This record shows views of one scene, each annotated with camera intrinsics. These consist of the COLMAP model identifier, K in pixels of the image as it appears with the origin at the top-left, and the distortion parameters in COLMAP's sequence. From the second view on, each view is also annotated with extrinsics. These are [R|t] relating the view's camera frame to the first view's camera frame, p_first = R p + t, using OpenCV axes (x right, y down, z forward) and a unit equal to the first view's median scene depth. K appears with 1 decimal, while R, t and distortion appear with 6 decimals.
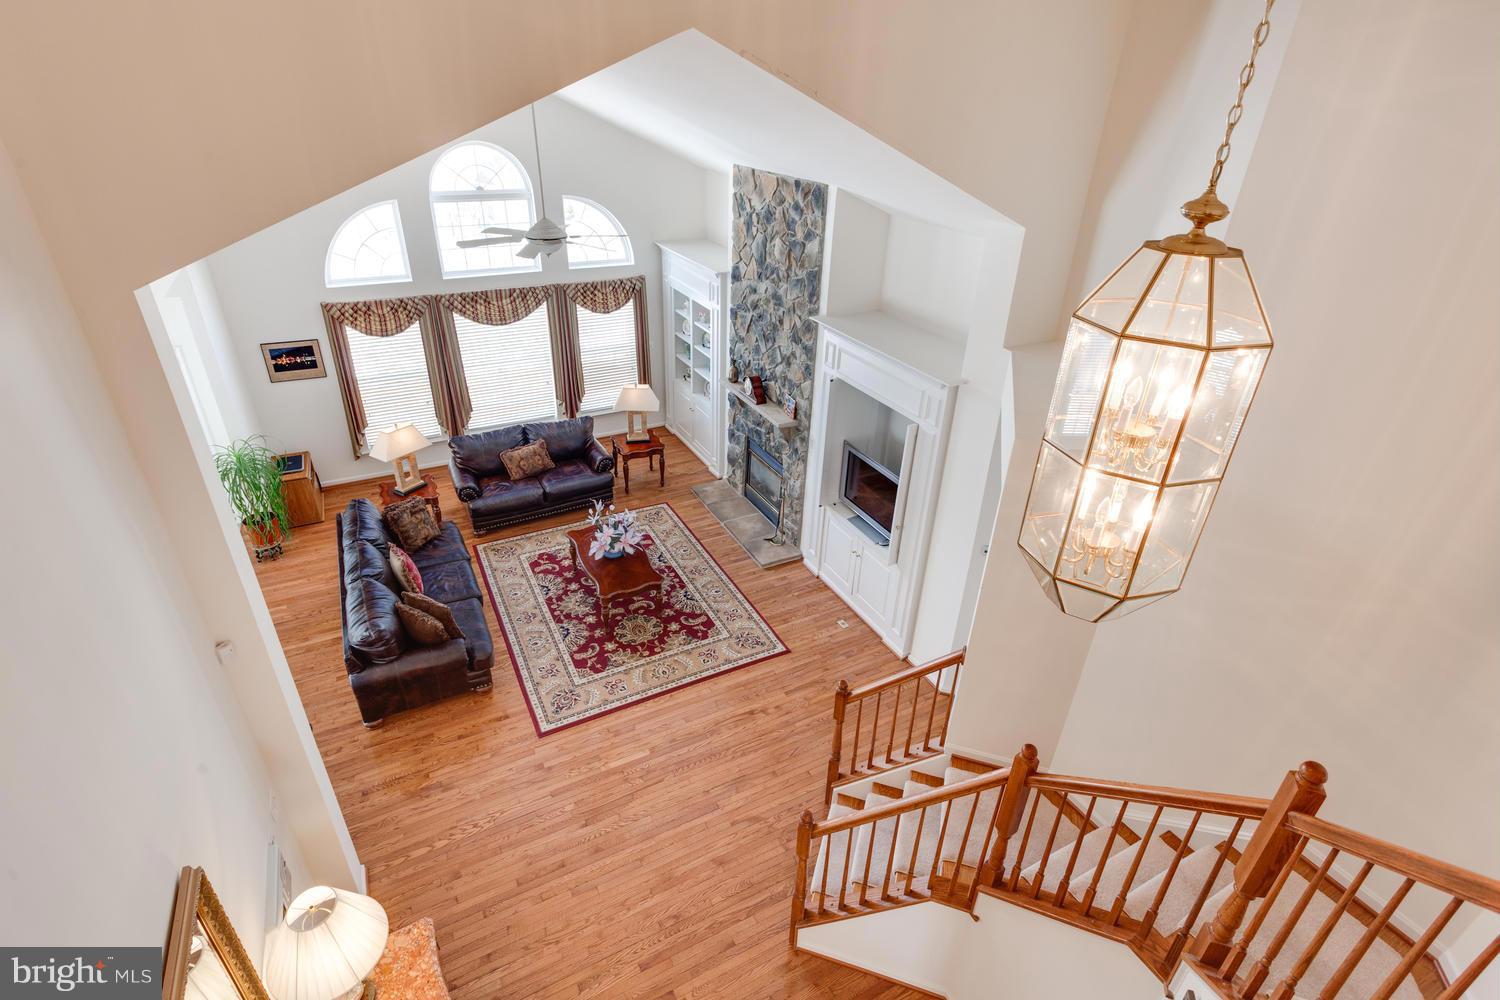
lens RADIAL K [[732.9, 0, 751.3], [0, 732.9, 485.6], [0, 0, 1]] dist [-0.000601, -0.000046]
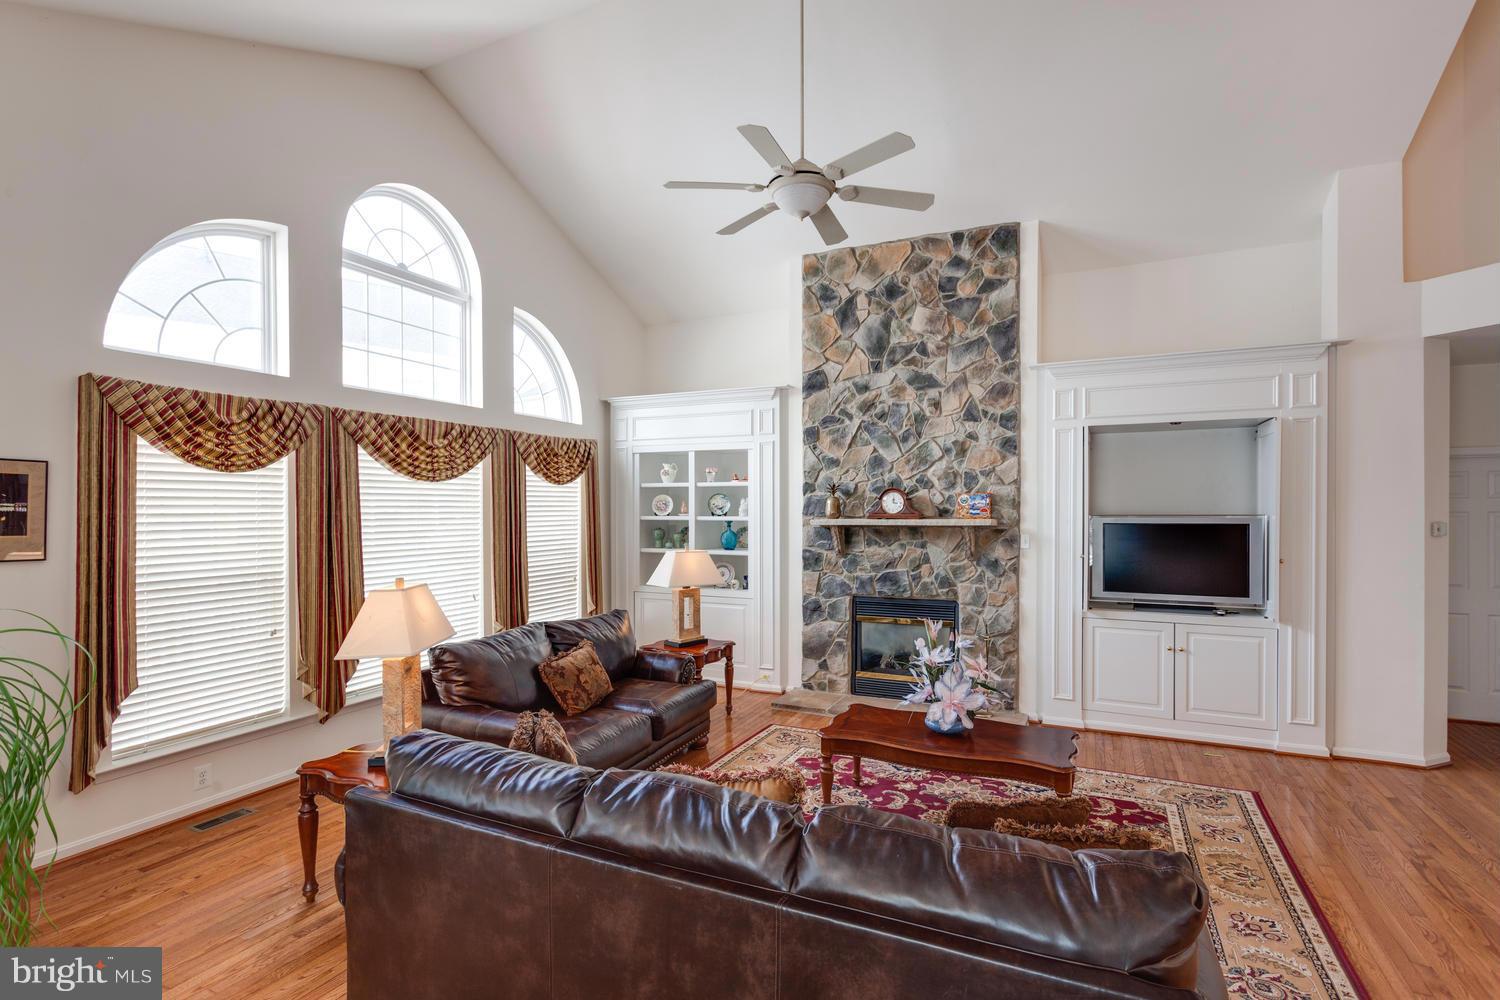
lens RADIAL K [[722.7, 0, 750.4], [0, 722.7, 506.0], [0, 0, 1]] dist [0.002252, 0.000508]
pose [[0.802851, -0.029574, 0.595445, -0.579512], [0.308004, 0.875730, -0.371793, 0.097962], [-0.510454, 0.481894, 0.712190, 0.594003]]
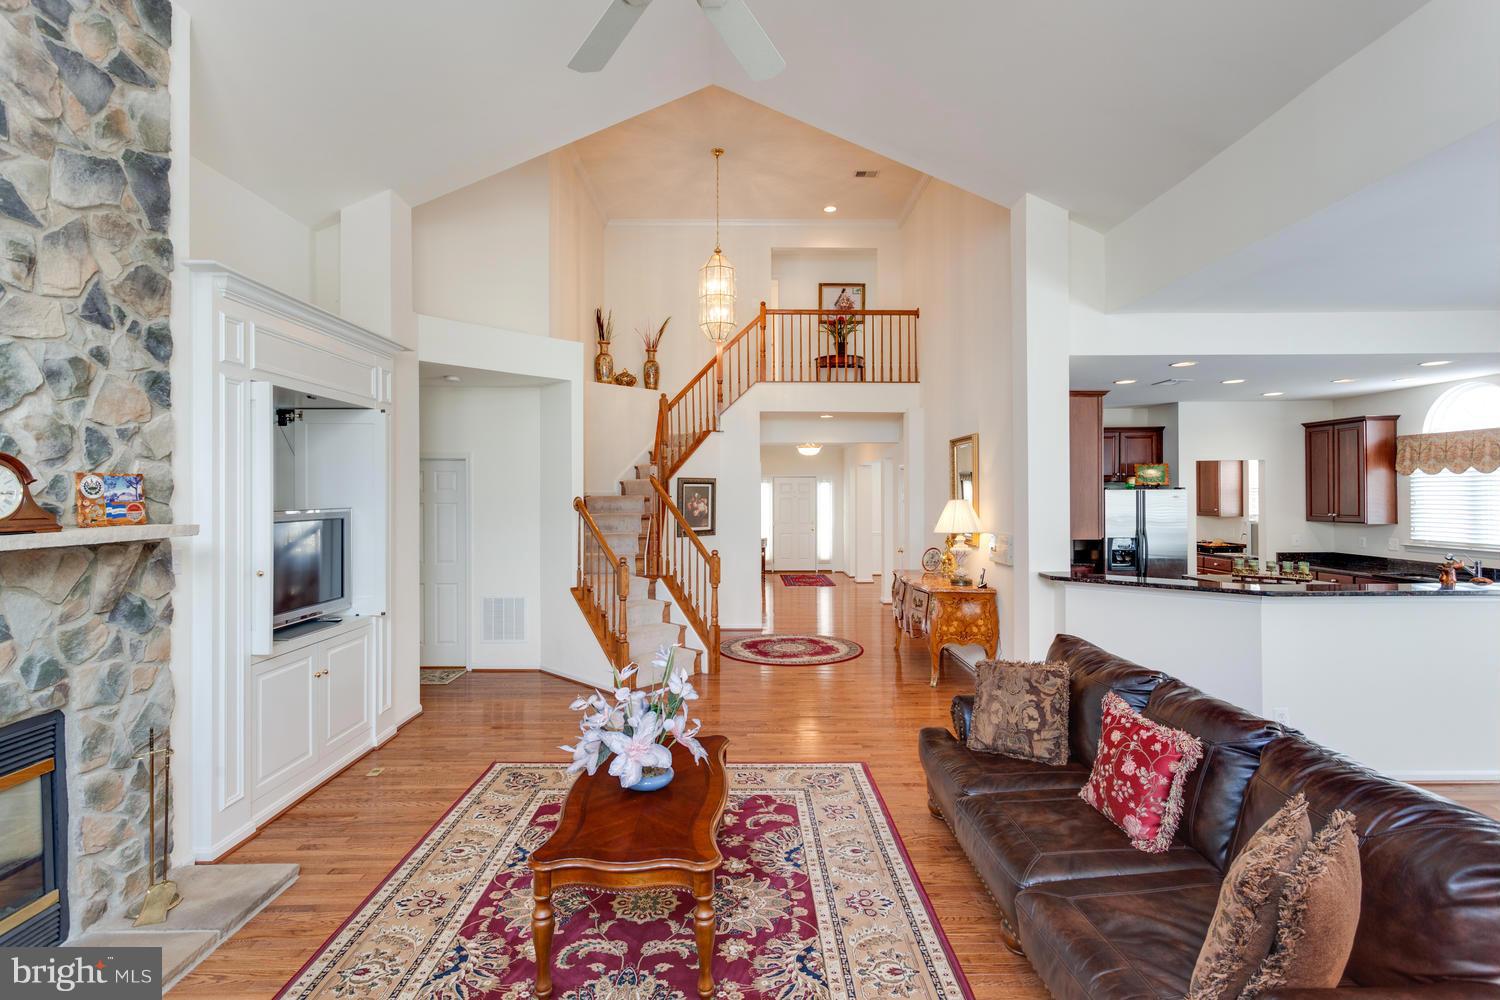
lens RADIAL K [[707.4, 0, 745.2], [0, 707.4, 494.0], [0, 0, 1]] dist [-0.000293, -0.000003]
pose [[-0.886974, -0.025031, 0.461141, -0.397708], [0.201631, 0.877344, 0.435446, -0.203130], [-0.415479, 0.479209, -0.773134, 1.151346]]
